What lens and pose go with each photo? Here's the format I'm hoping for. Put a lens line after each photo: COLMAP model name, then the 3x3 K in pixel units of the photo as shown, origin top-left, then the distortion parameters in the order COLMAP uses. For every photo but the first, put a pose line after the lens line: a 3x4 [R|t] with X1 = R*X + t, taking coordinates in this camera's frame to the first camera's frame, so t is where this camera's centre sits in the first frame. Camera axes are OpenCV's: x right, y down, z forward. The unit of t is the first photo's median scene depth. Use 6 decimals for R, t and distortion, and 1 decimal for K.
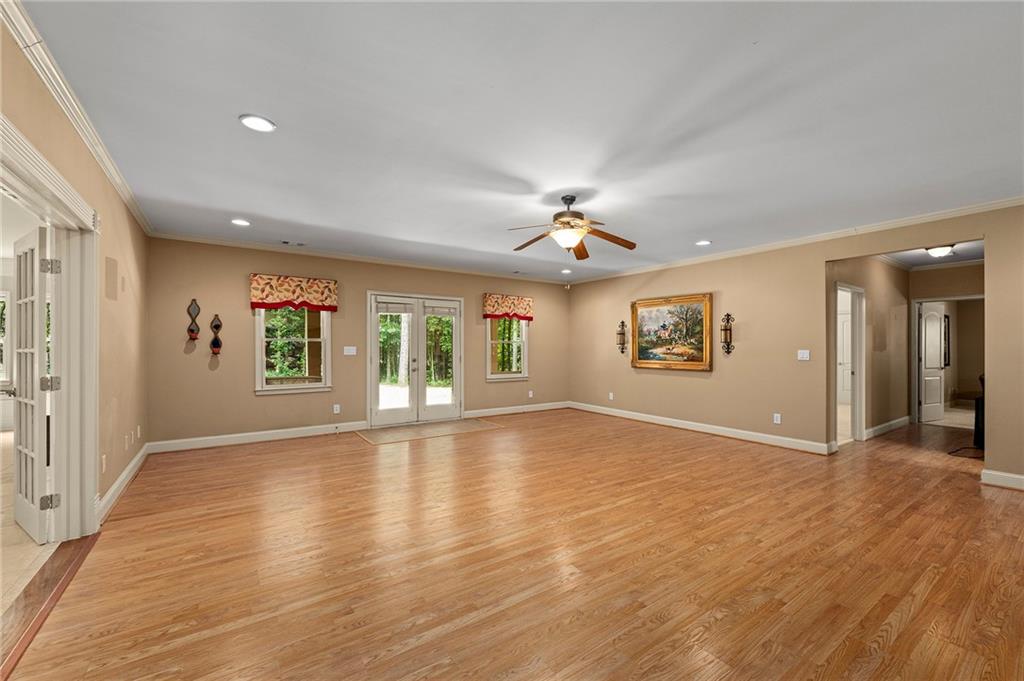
lens RADIAL K [[418.0, 0, 513.2], [0, 418.0, 345.6], [0, 0, 1]] dist [-0.001474, -0.000176]
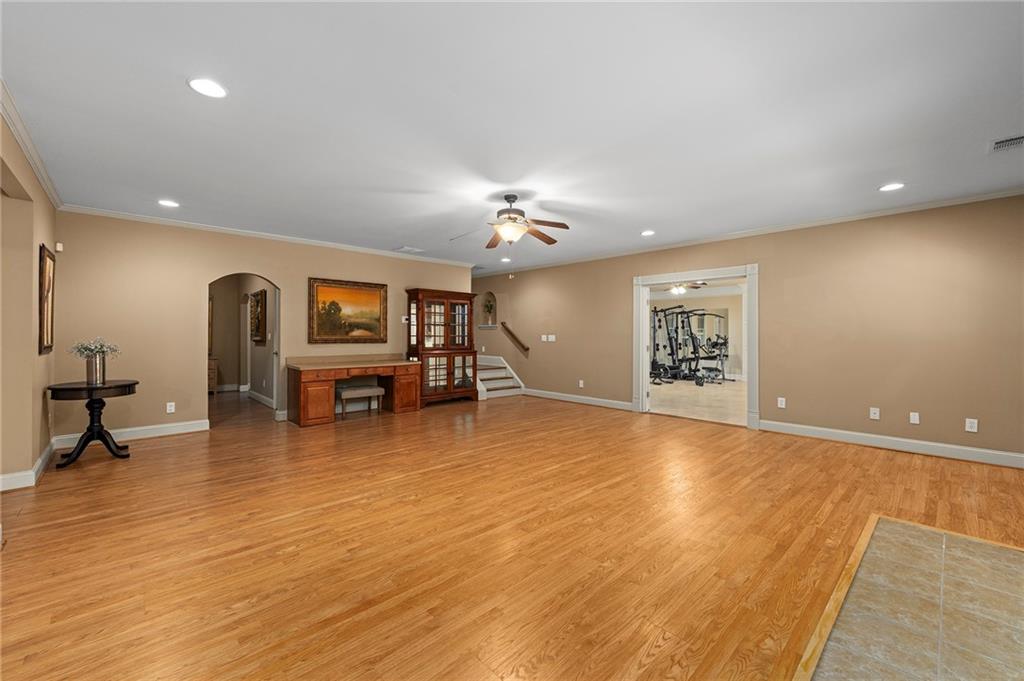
lens RADIAL K [[418.0, 0, 511.3], [0, 418.0, 335.7], [0, 0, 1]] dist [-0.001474, -0.000176]
pose [[-0.989898, -0.002061, -0.141767, 0.268566], [-0.002114, 0.999998, 0.000224, 0.014279], [0.141766, 0.000522, -0.989900, 1.966496]]
